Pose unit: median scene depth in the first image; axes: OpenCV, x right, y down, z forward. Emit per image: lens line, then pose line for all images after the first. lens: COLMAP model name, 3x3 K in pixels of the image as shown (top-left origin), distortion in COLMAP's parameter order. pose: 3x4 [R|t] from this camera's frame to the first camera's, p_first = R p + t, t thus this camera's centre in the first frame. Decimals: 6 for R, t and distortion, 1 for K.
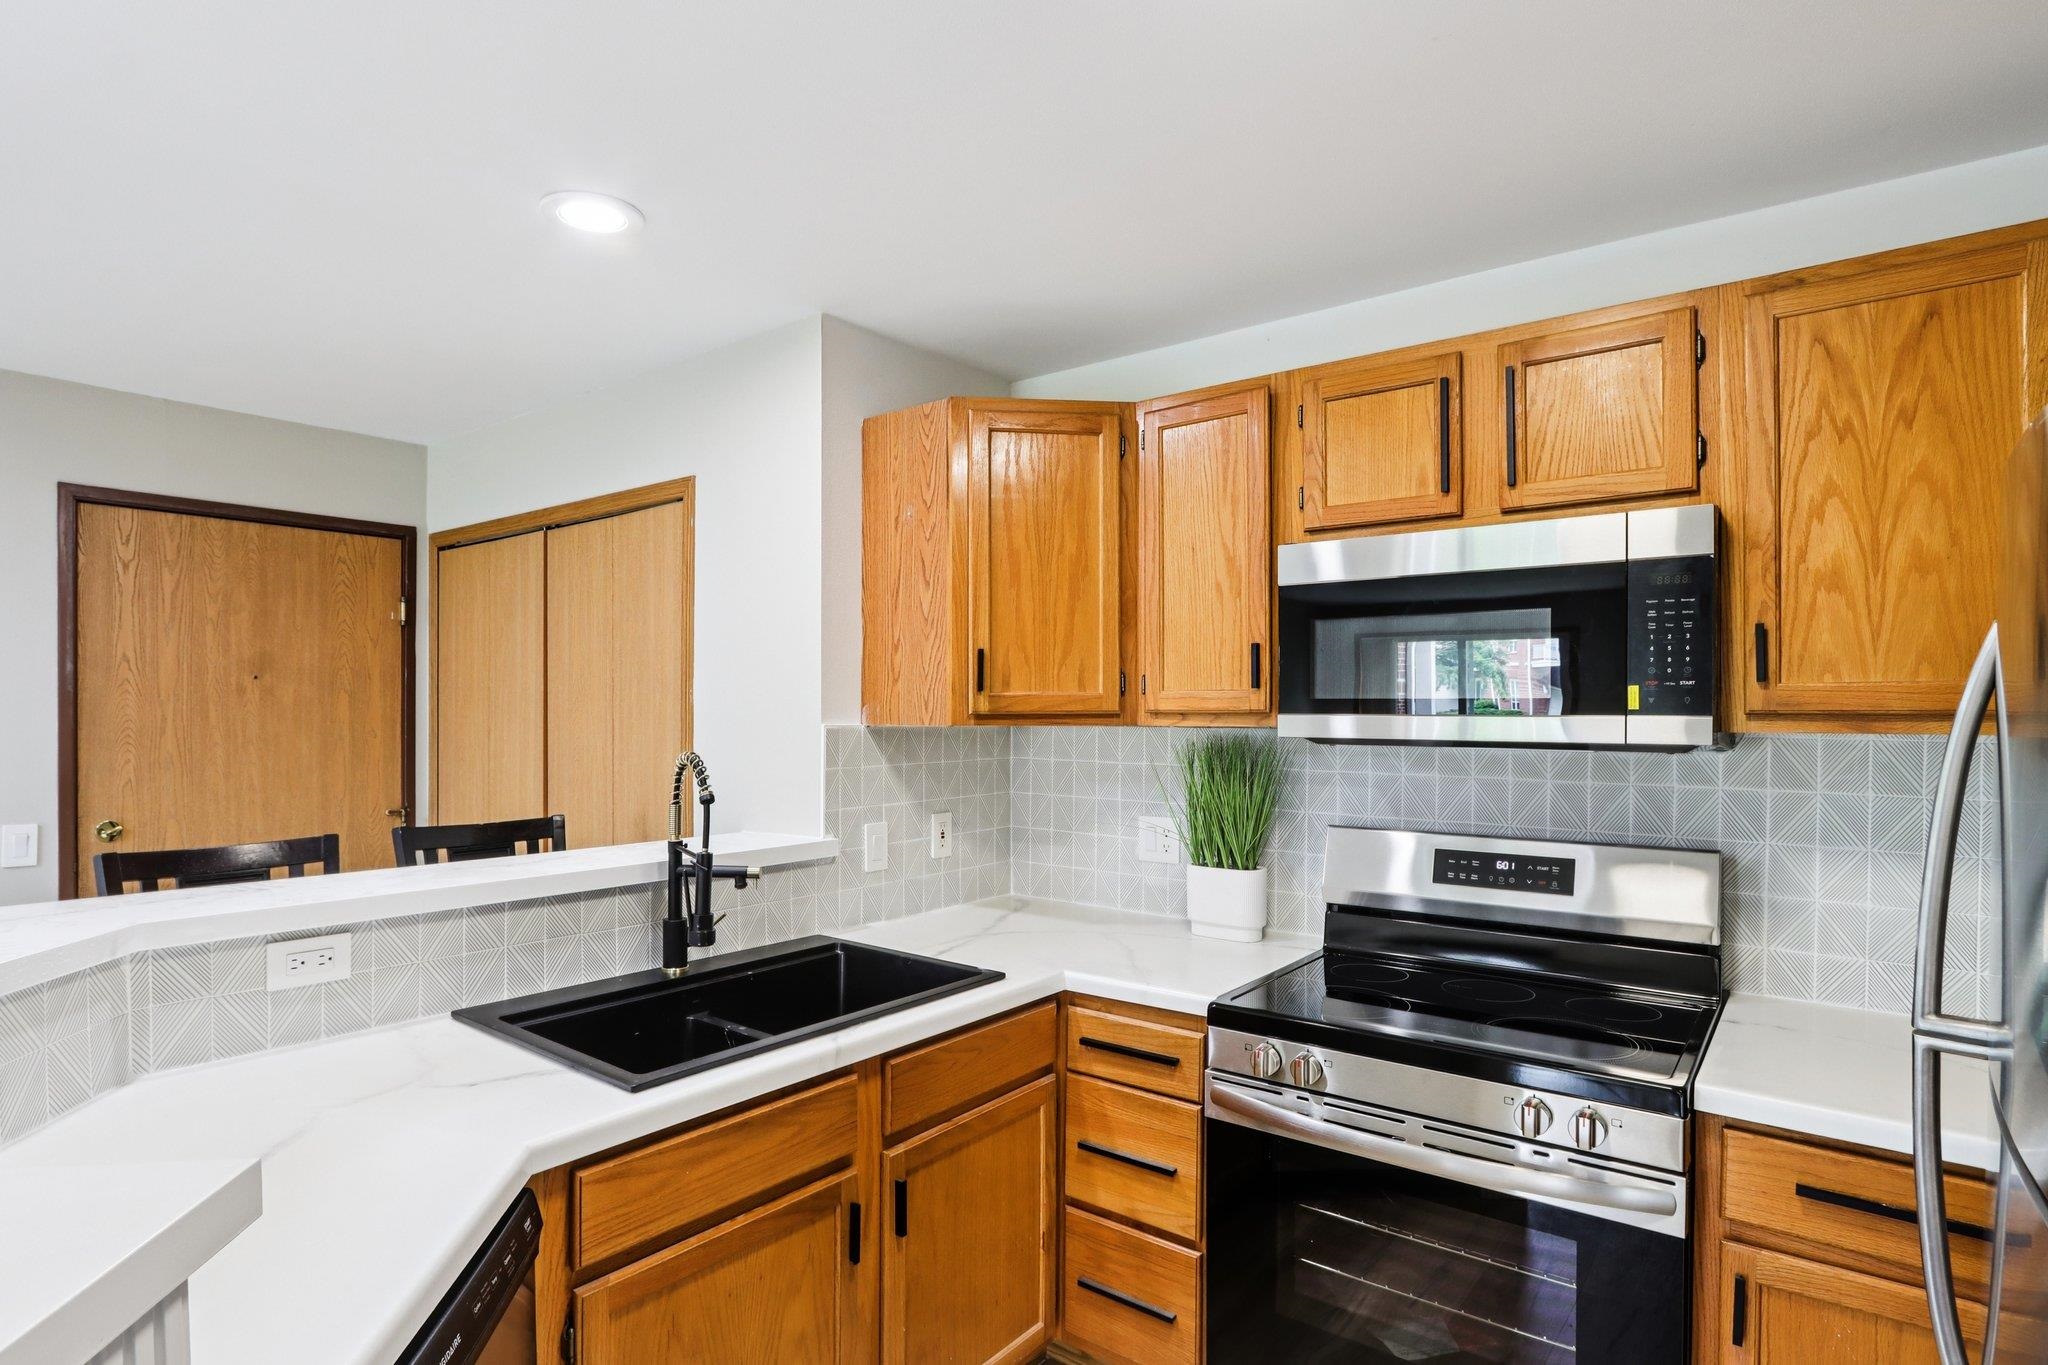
lens RADIAL K [[1060.8, 0, 1001.9], [0, 1060.8, 713.5], [0, 0, 1]] dist [-0.013106, 0.000546]
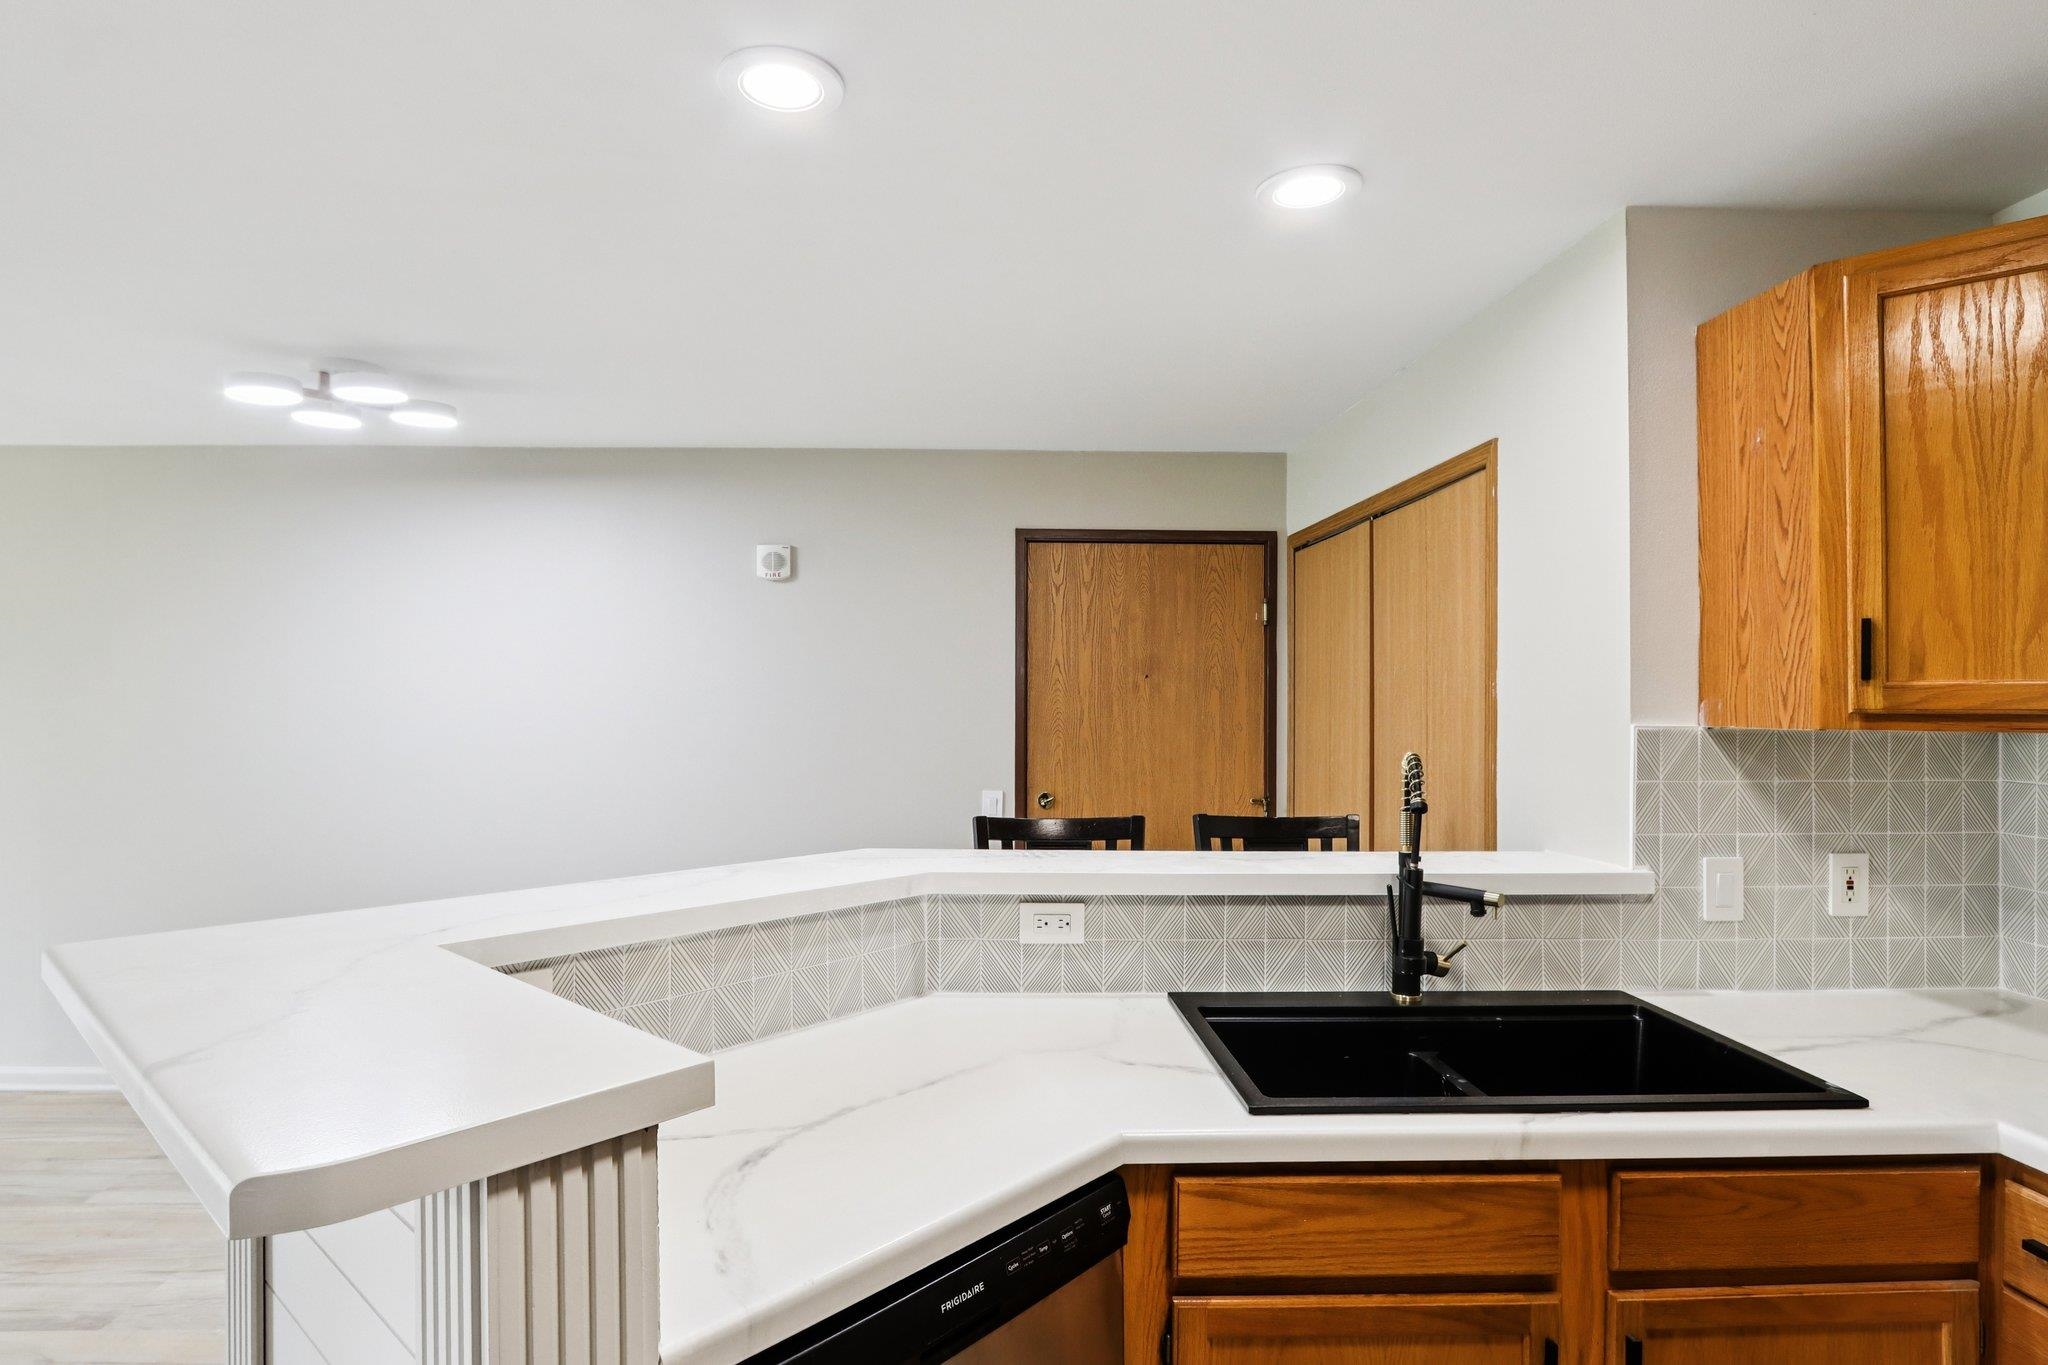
lens RADIAL K [[1107.3, 0, 998.8], [0, 1107.3, 685.7], [0, 0, 1]] dist [-0.011702, 0.000047]
pose [[0.650745, -0.010233, -0.759228, 0.163217], [-0.005308, 0.999823, -0.018026, -0.001669], [0.759278, 0.015760, 0.650575, 0.119433]]
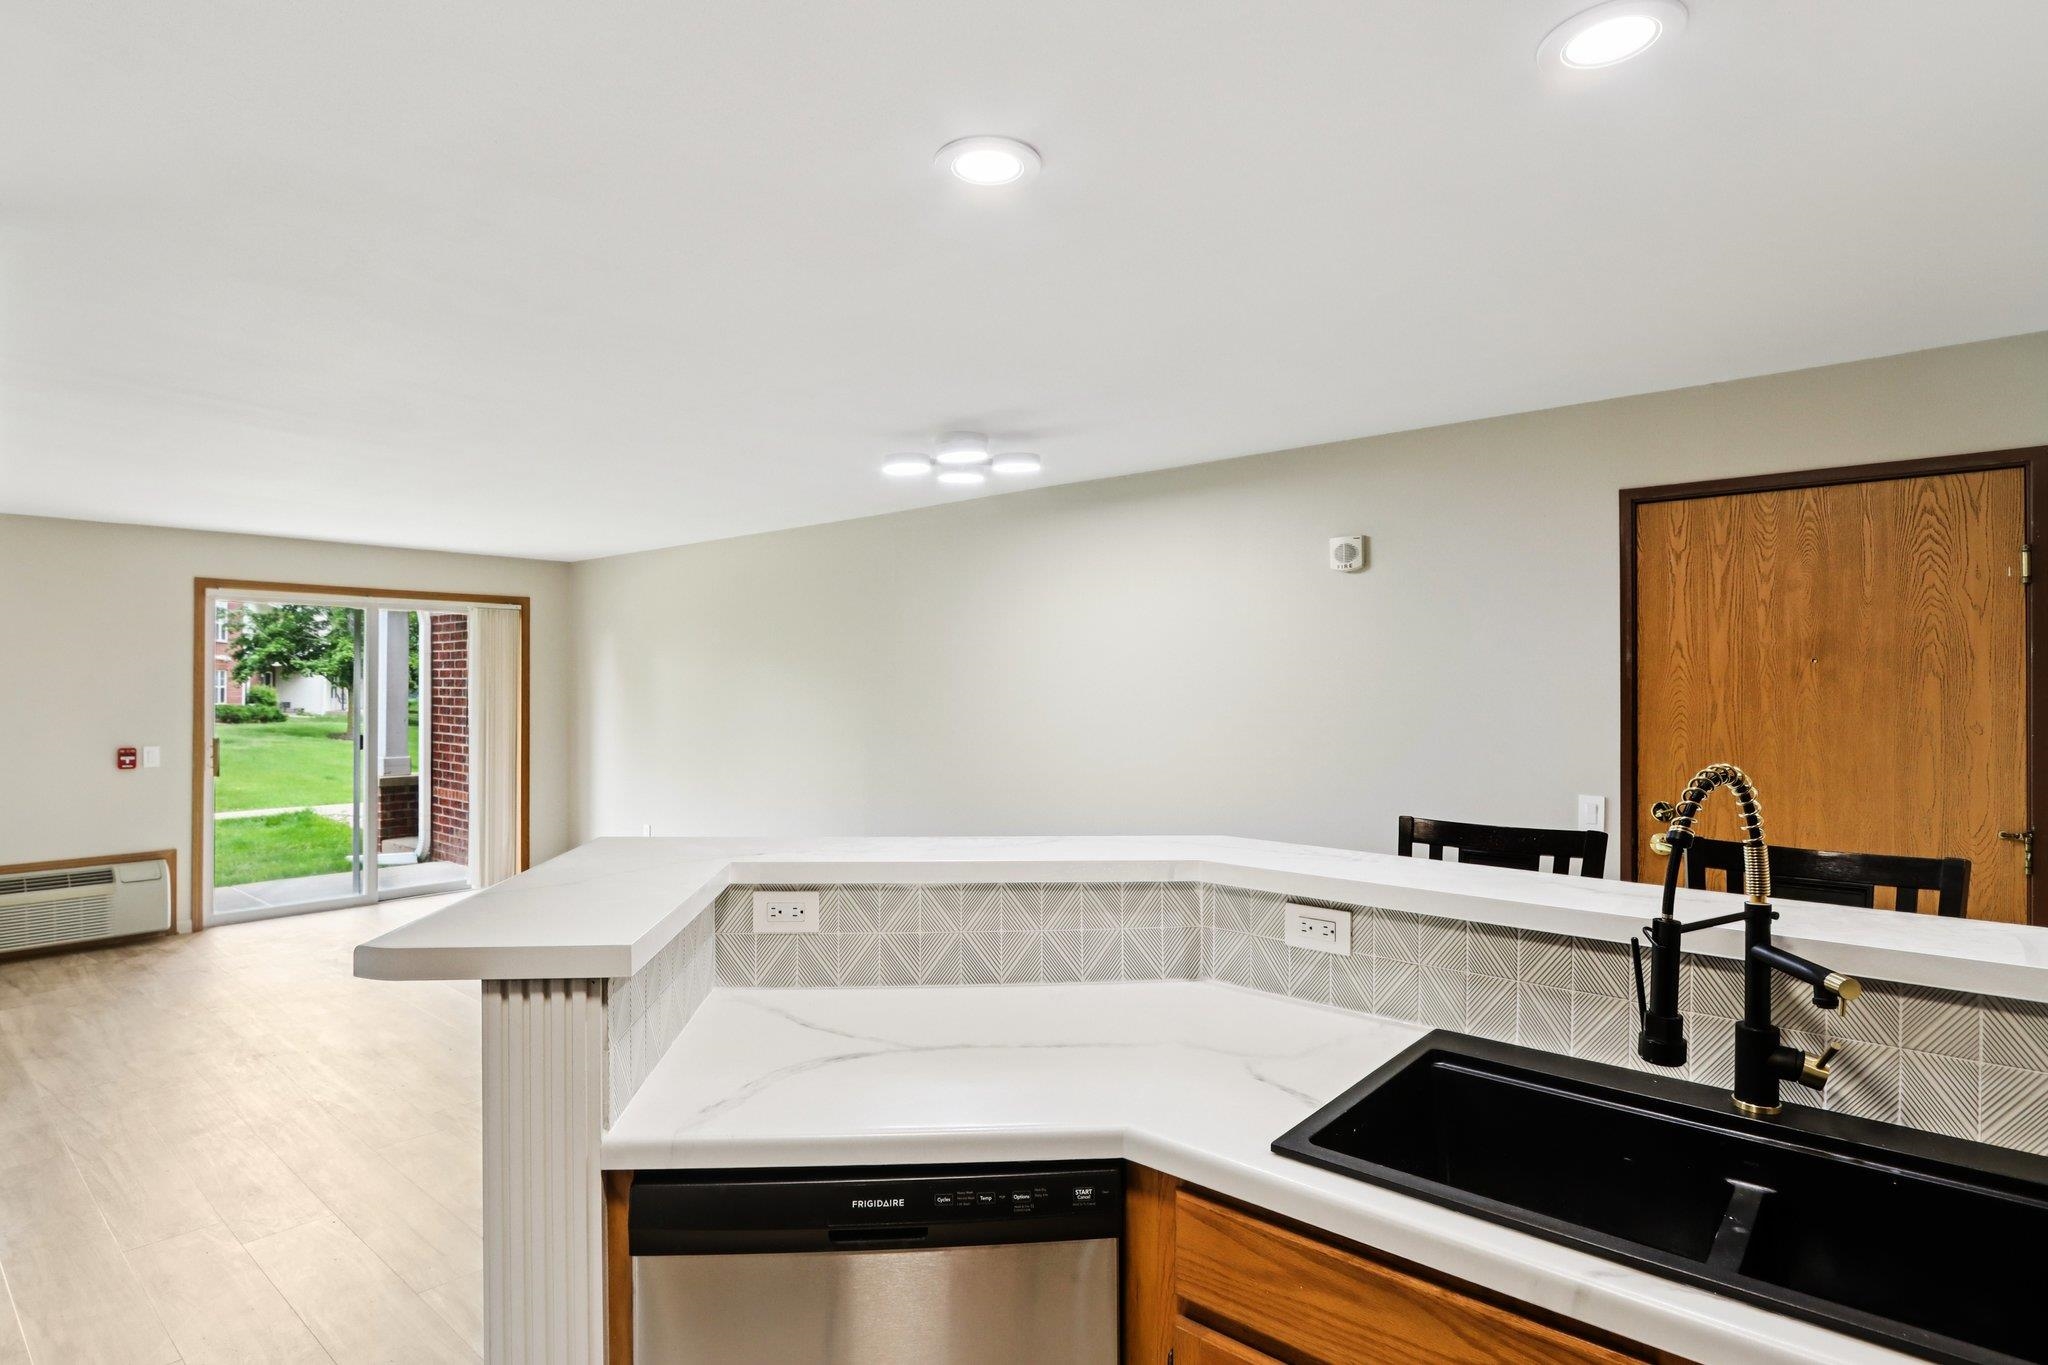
lens RADIAL K [[1078.4, 0, 1024.0], [0, 1078.4, 682.5], [0, 0, 1]] dist [-0.000402, -0.000427]
pose [[-0.041302, -0.006369, -0.999126, 0.337805], [-0.007760, 0.999952, -0.006053, -0.007030], [0.999117, 0.007504, -0.041349, 0.535681]]
